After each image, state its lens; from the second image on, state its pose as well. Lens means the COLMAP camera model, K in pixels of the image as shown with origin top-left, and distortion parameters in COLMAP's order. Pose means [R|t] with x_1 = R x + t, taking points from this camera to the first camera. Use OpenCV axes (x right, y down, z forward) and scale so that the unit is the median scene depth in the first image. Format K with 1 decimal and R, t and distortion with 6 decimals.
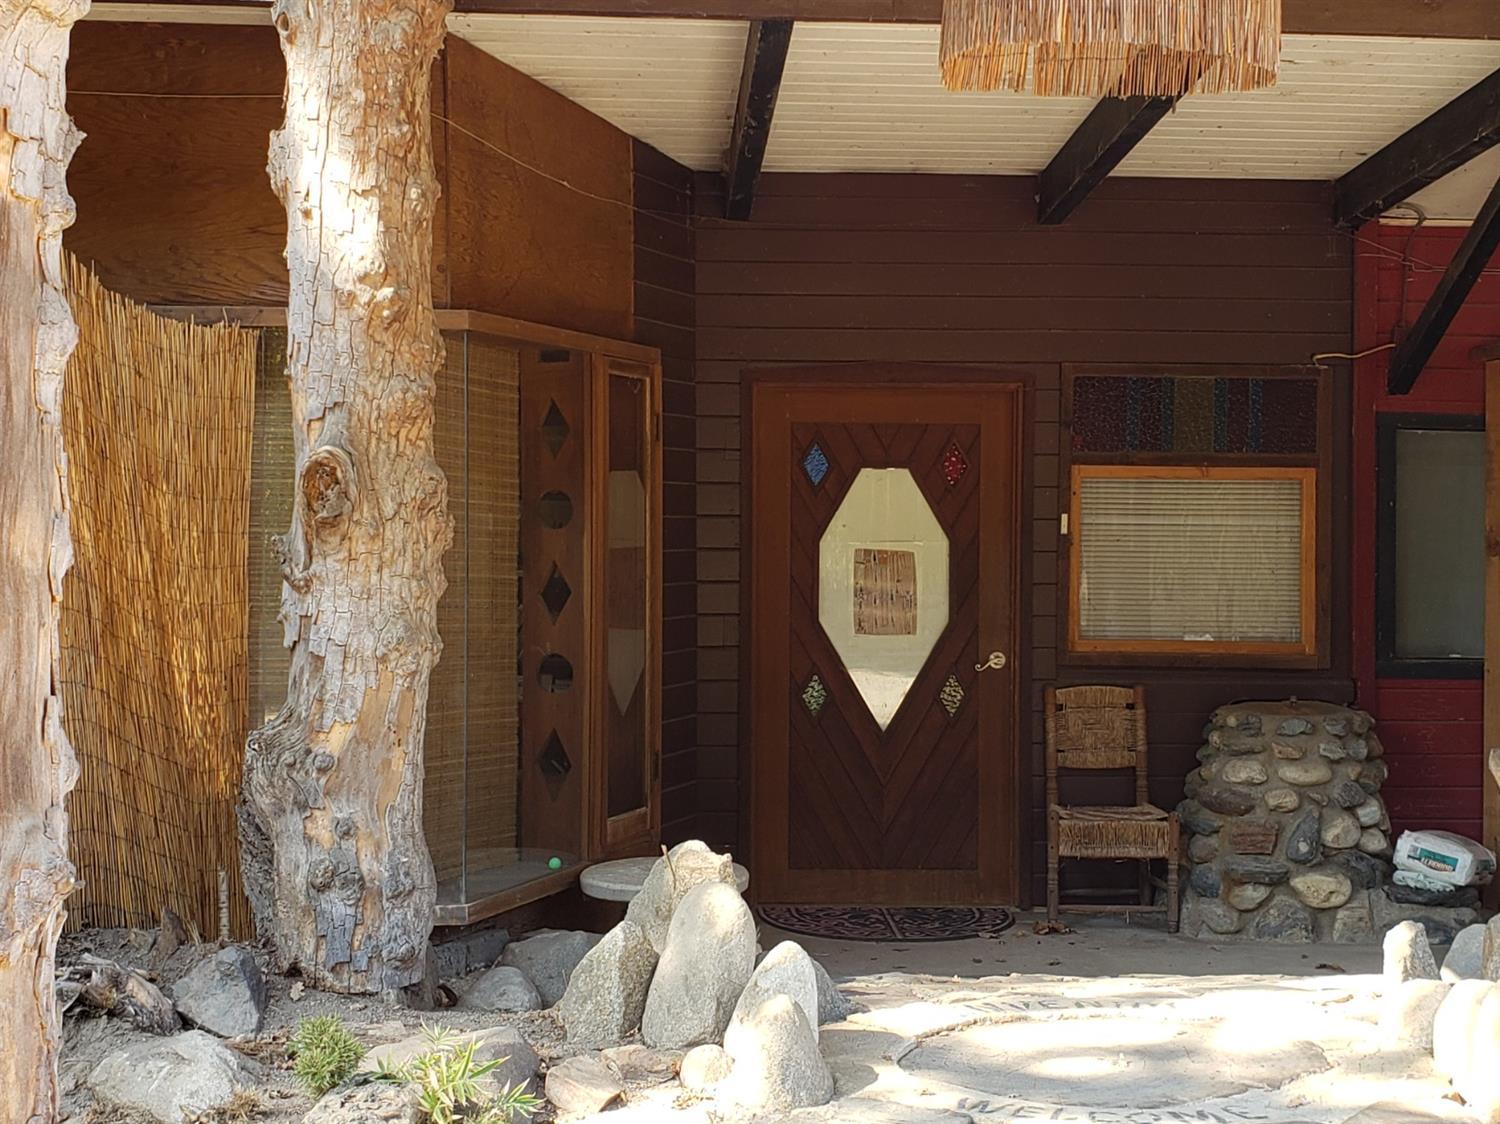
lens RADIAL K [[2087.1, 0, 762.3], [0, 2087.1, 585.4], [0, 0, 1]] dist [0.328076, -1.246141]
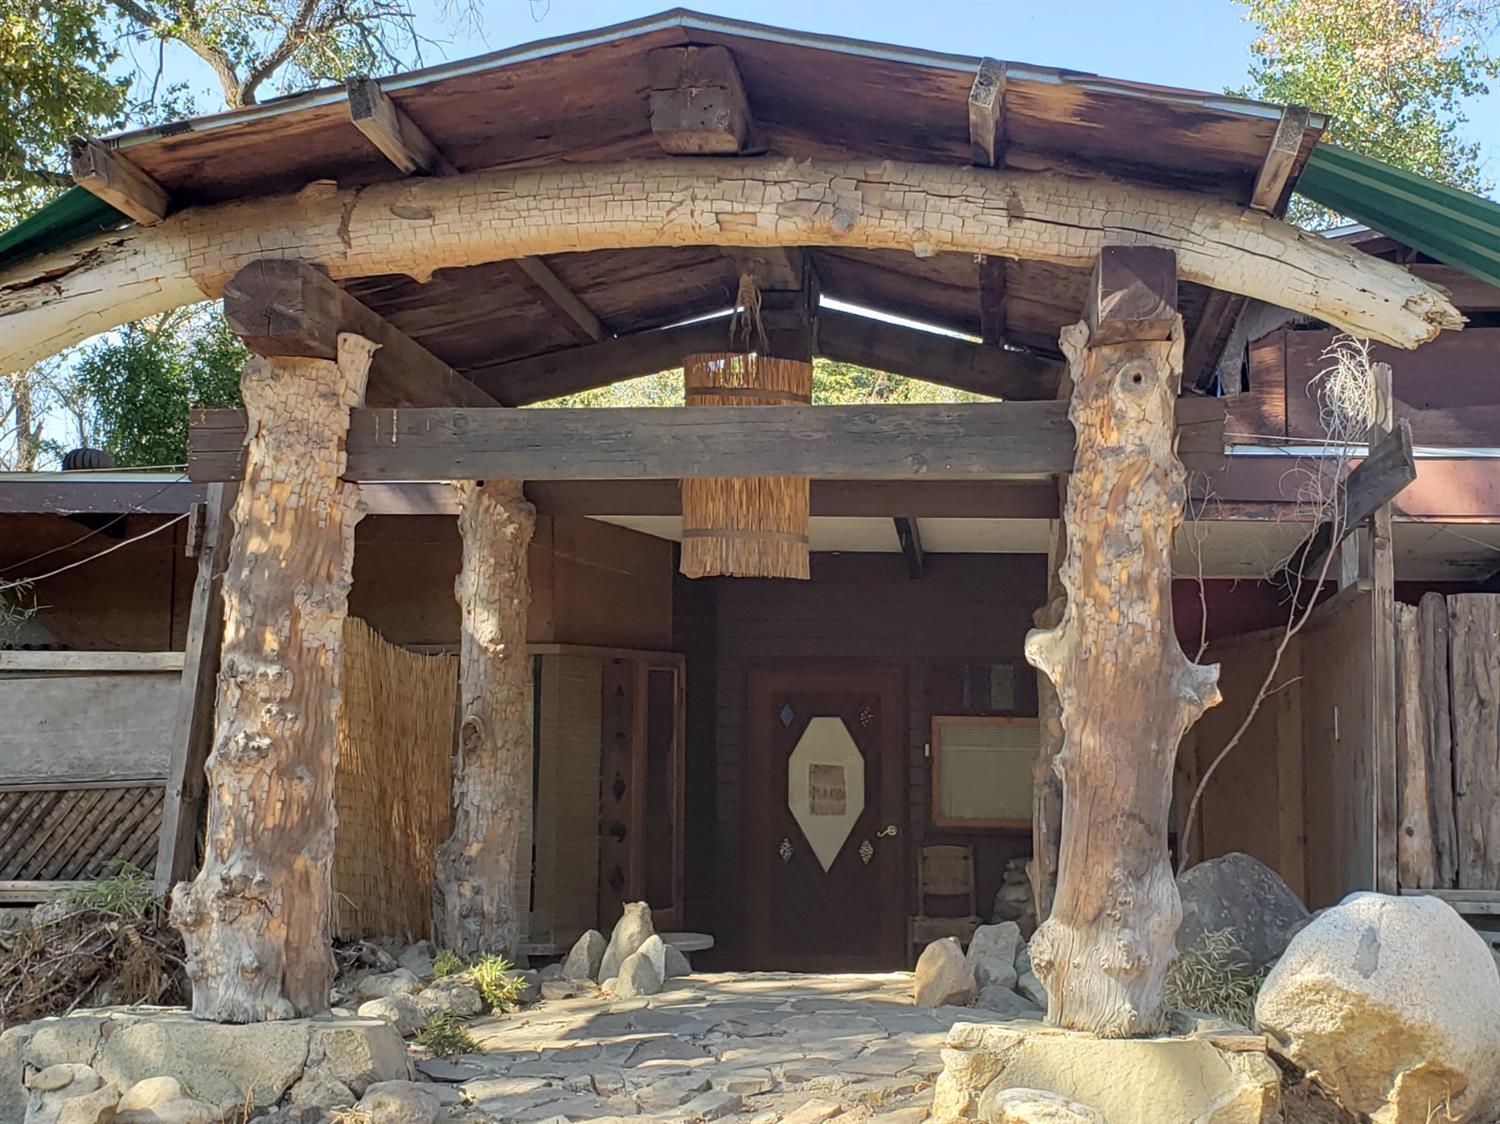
lens RADIAL K [[2087.1, 0, 762.3], [0, 2087.1, 585.4], [0, 0, 1]] dist [0.328076, -1.246141]
pose [[0.987182, -0.011399, -0.159188, 0.323655], [-0.005762, 0.994250, -0.106929, 0.023567], [0.159492, 0.106476, 0.981440, -0.822330]]
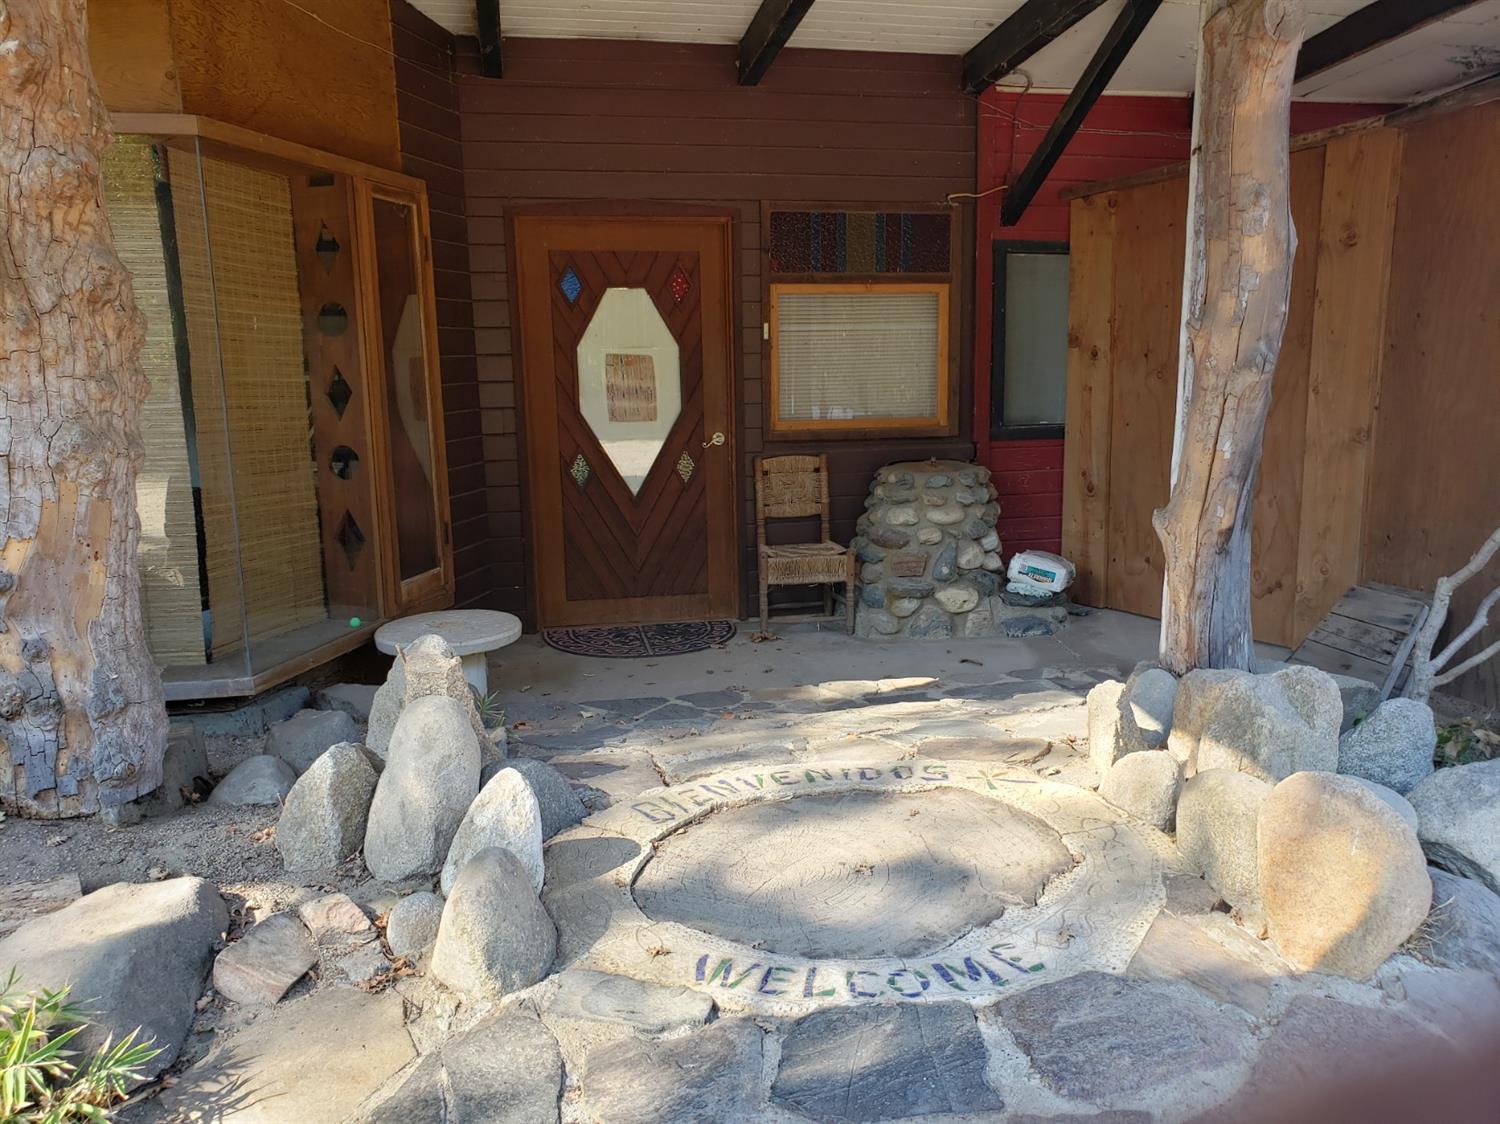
lens RADIAL K [[1128.7, 0, 750.0], [0, 1128.7, 562.0], [0, 0, 1]] dist [0.103412, -0.110045]
pose [[0.989156, -0.047460, 0.138990, 0.033466], [0.025677, 0.987657, 0.154511, 0.003757], [-0.144607, -0.149267, 0.978166, 0.331424]]
